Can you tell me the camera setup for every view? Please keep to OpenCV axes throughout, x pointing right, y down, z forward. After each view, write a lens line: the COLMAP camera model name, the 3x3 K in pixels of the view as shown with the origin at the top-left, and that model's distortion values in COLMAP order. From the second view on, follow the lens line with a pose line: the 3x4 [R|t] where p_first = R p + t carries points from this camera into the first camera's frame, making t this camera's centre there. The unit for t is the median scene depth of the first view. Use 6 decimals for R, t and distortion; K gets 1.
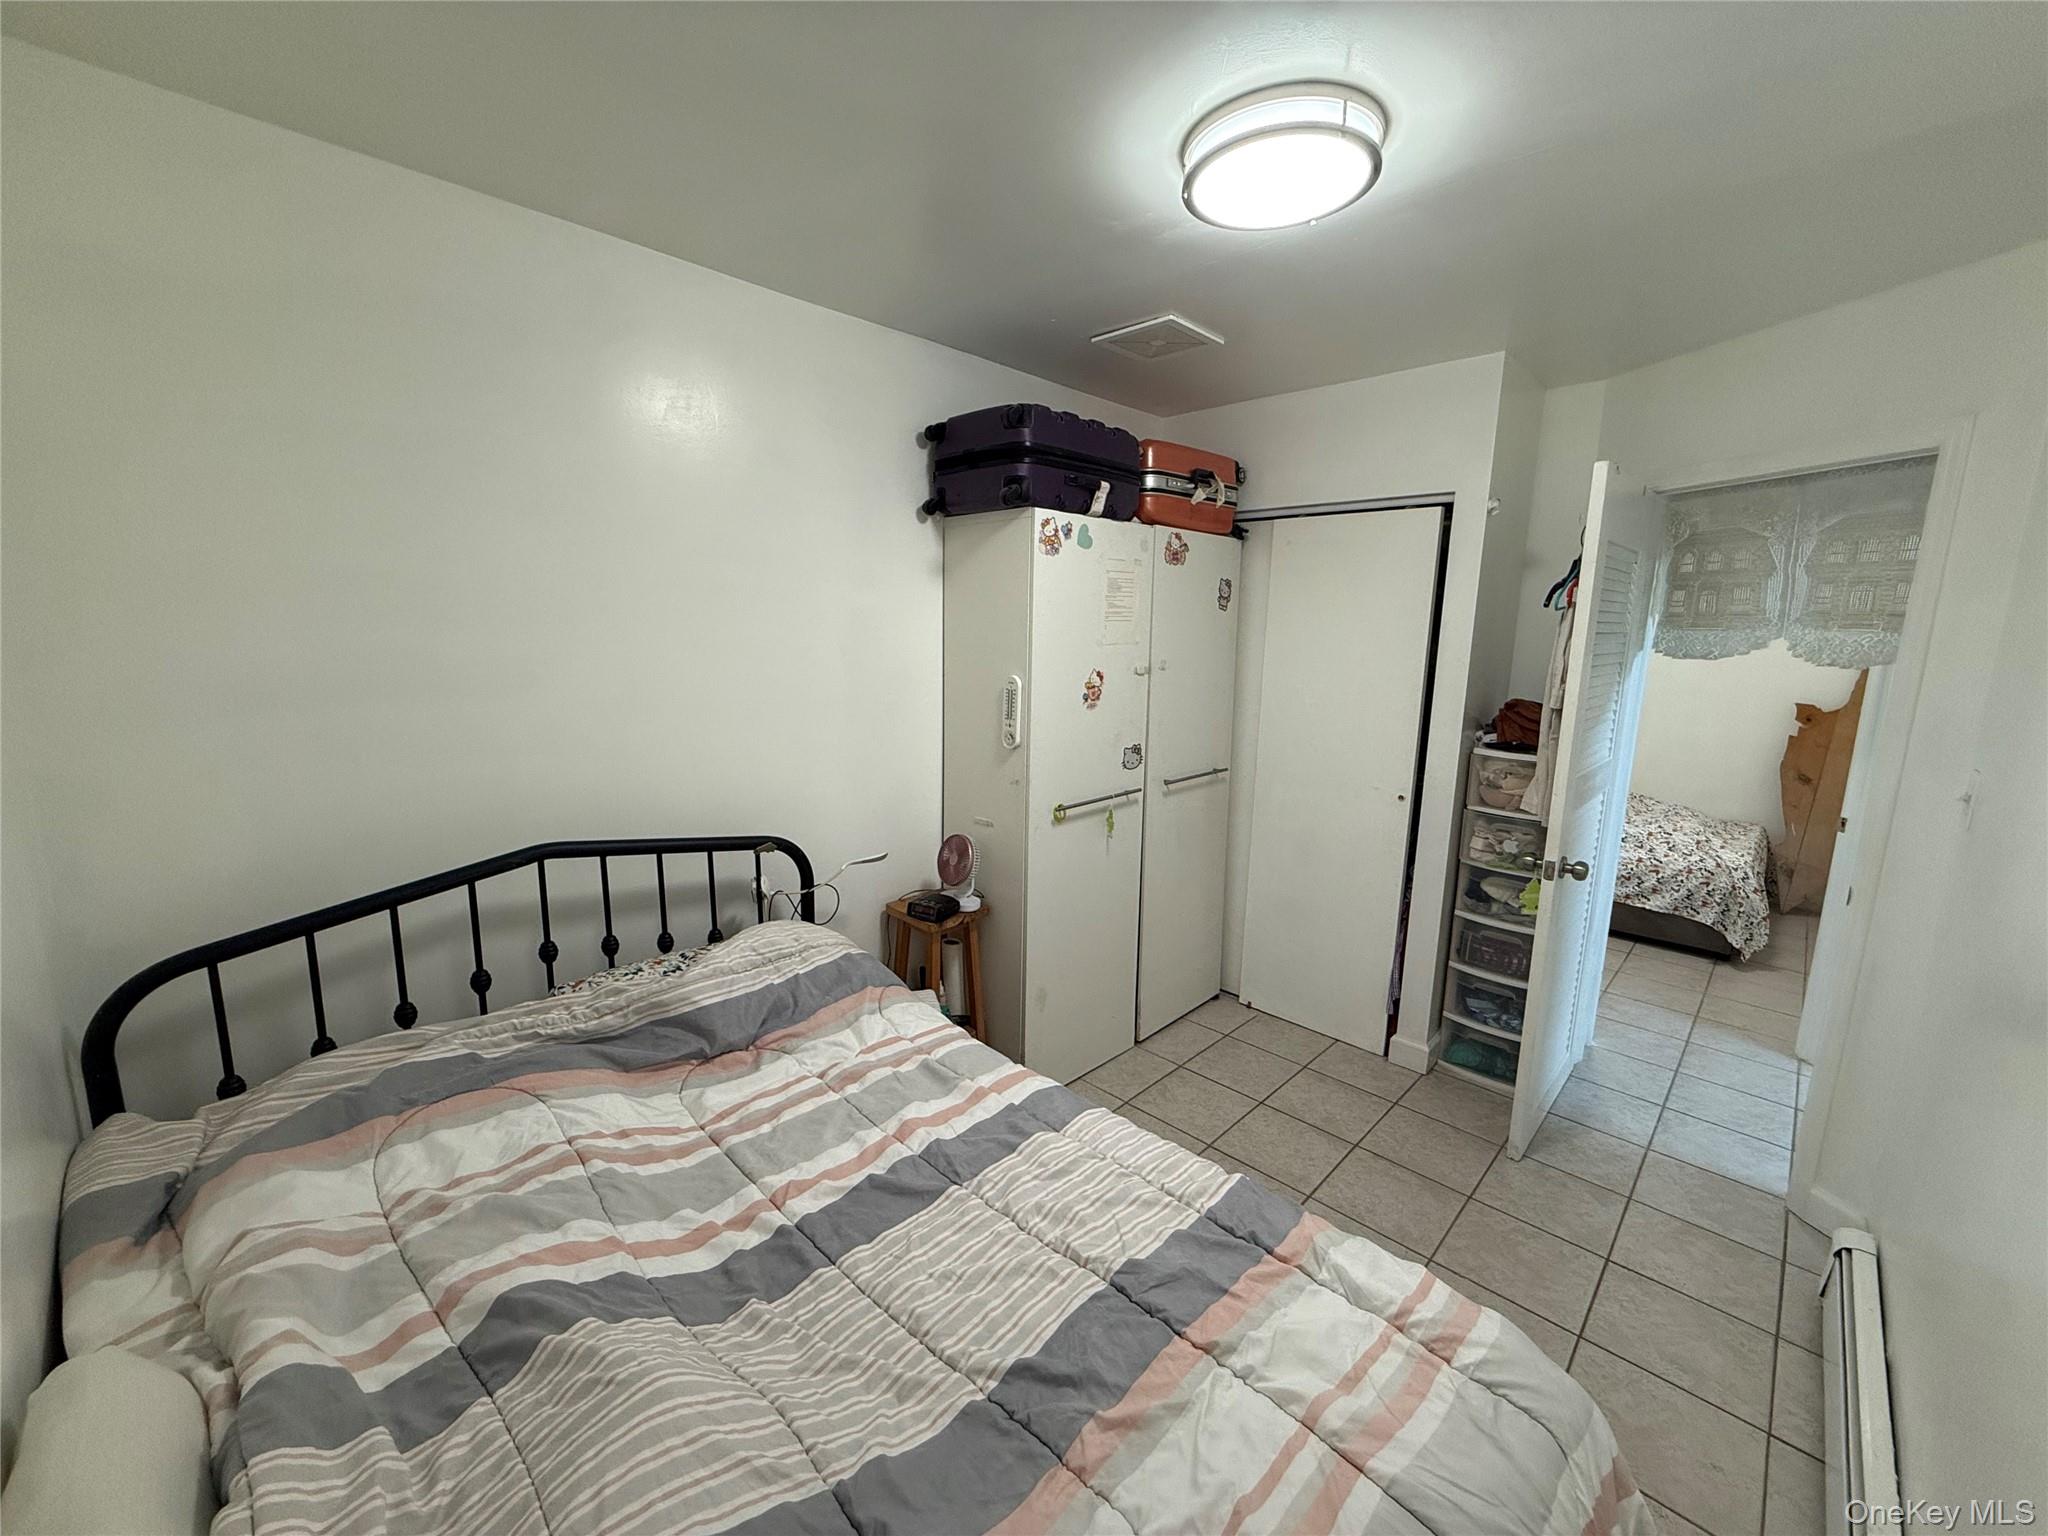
lens RADIAL K [[817.4, 0, 1030.8], [0, 817.4, 763.7], [0, 0, 1]] dist [0.001203, -0.000094]
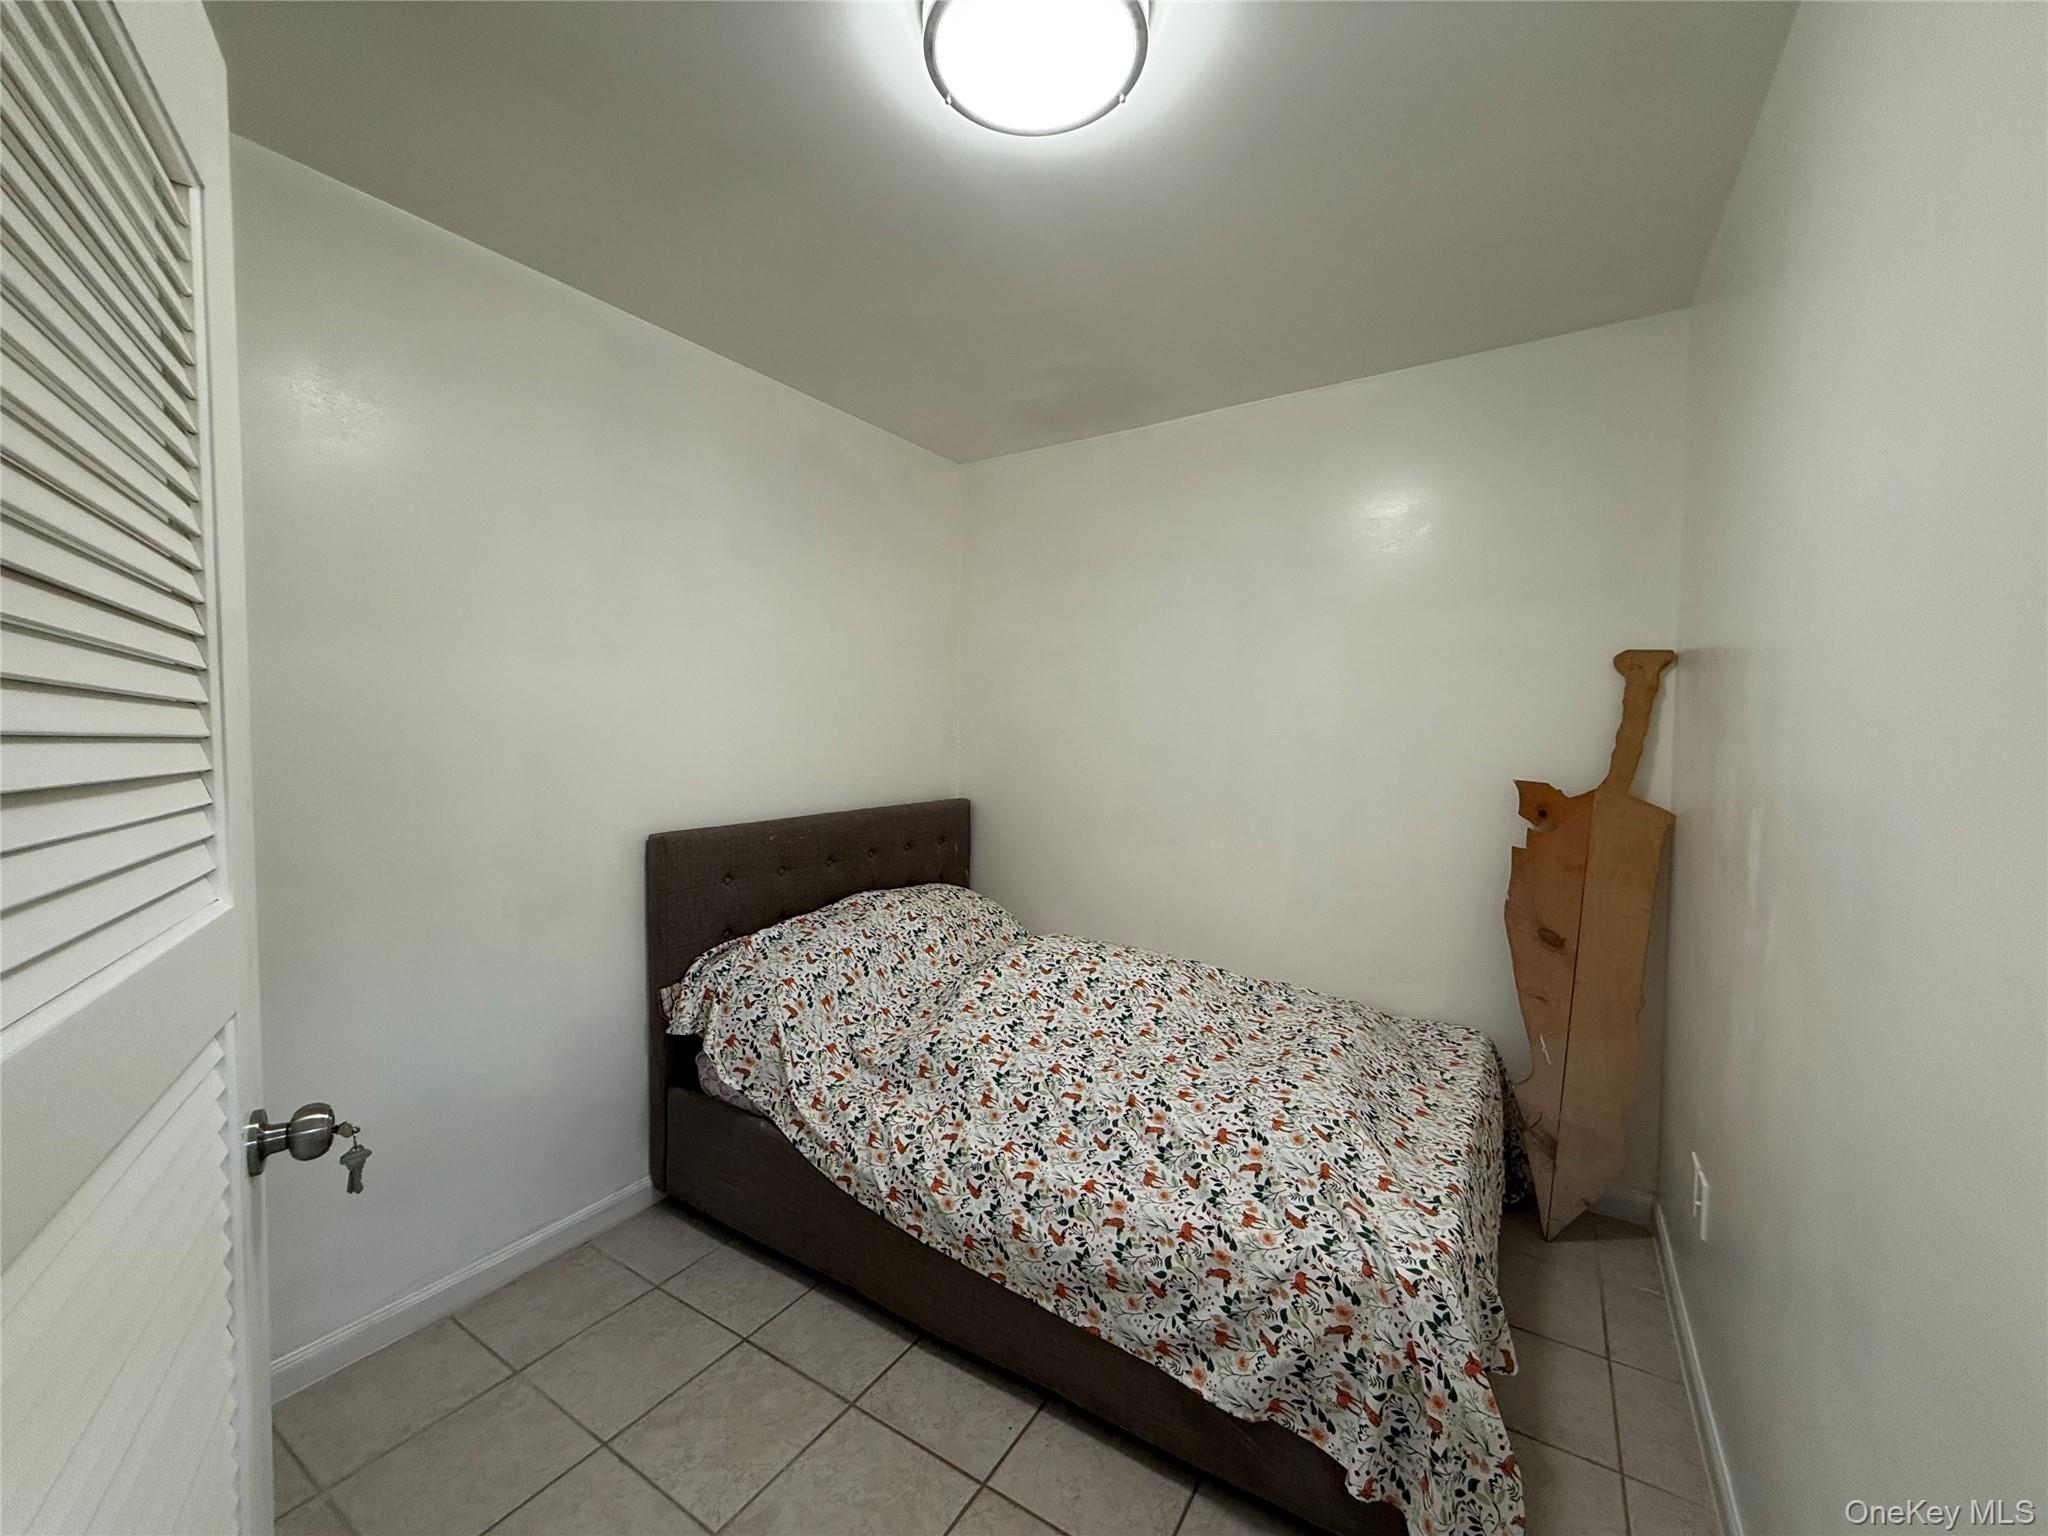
lens RADIAL K [[817.4, 0, 1018.5], [0, 817.4, 766.0], [0, 0, 1]] dist [0.001203, -0.000094]
pose [[0.980516, -0.027898, 0.194449, 0.615177], [0.052066, 0.991370, -0.120310, -0.043642], [-0.189415, 0.128090, 0.973507, 0.649142]]
